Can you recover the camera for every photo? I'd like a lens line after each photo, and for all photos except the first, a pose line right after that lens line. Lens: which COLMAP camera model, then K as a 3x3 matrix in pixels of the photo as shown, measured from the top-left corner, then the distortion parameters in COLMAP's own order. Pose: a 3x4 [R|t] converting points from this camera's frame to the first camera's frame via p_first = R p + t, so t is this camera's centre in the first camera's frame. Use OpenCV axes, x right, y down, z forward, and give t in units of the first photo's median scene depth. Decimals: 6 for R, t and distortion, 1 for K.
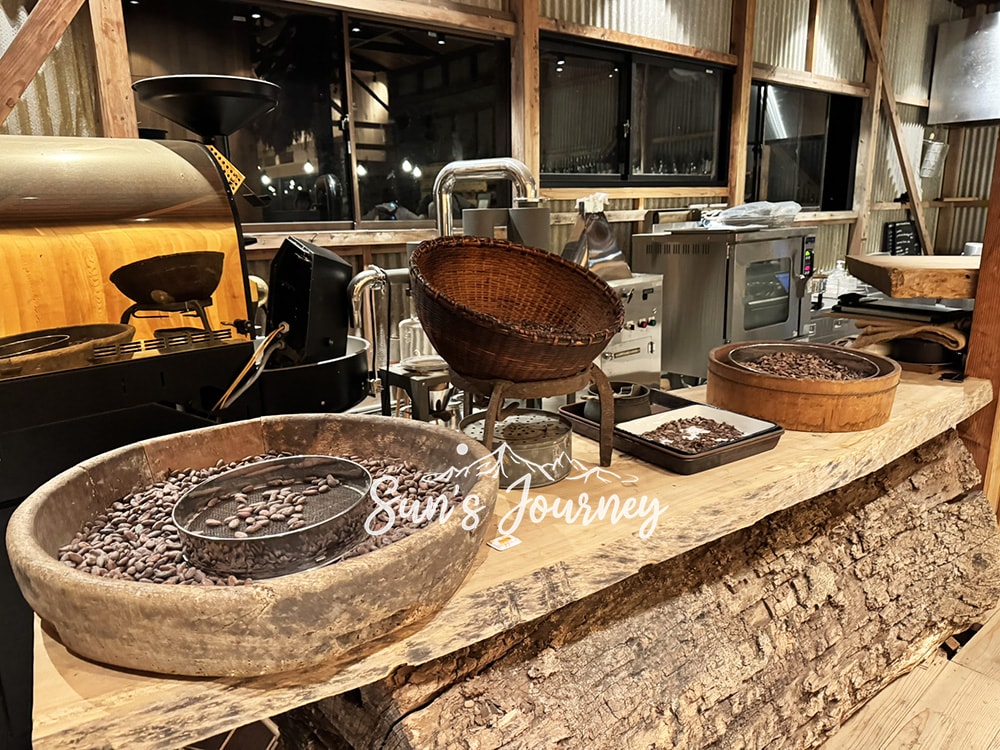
lens RADIAL K [[705.1, 0, 501.4], [0, 705.1, 373.1], [0, 0, 1]] dist [-0.002319, -0.002536]
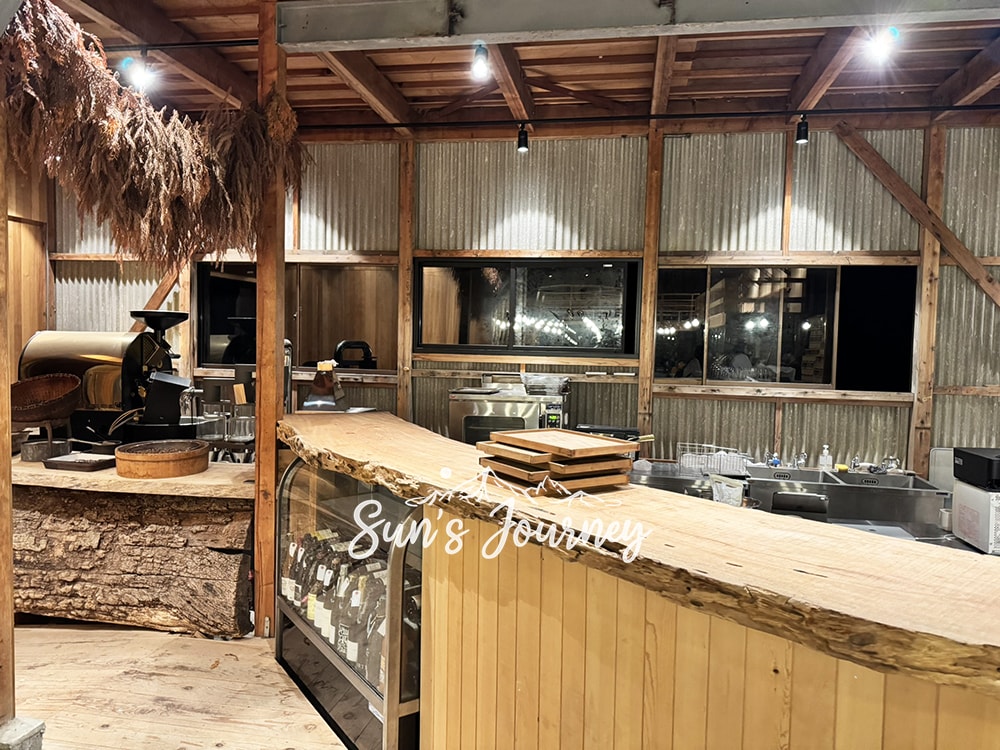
lens RADIAL K [[705.1, 0, 500.2], [0, 705.1, 377.9], [0, 0, 1]] dist [-0.002319, -0.002536]
pose [[0.675690, 0.060128, -0.734729, 0.852716], [-0.205620, 0.972485, -0.109512, -0.057209], [0.707929, 0.225071, 0.669463, 0.086505]]
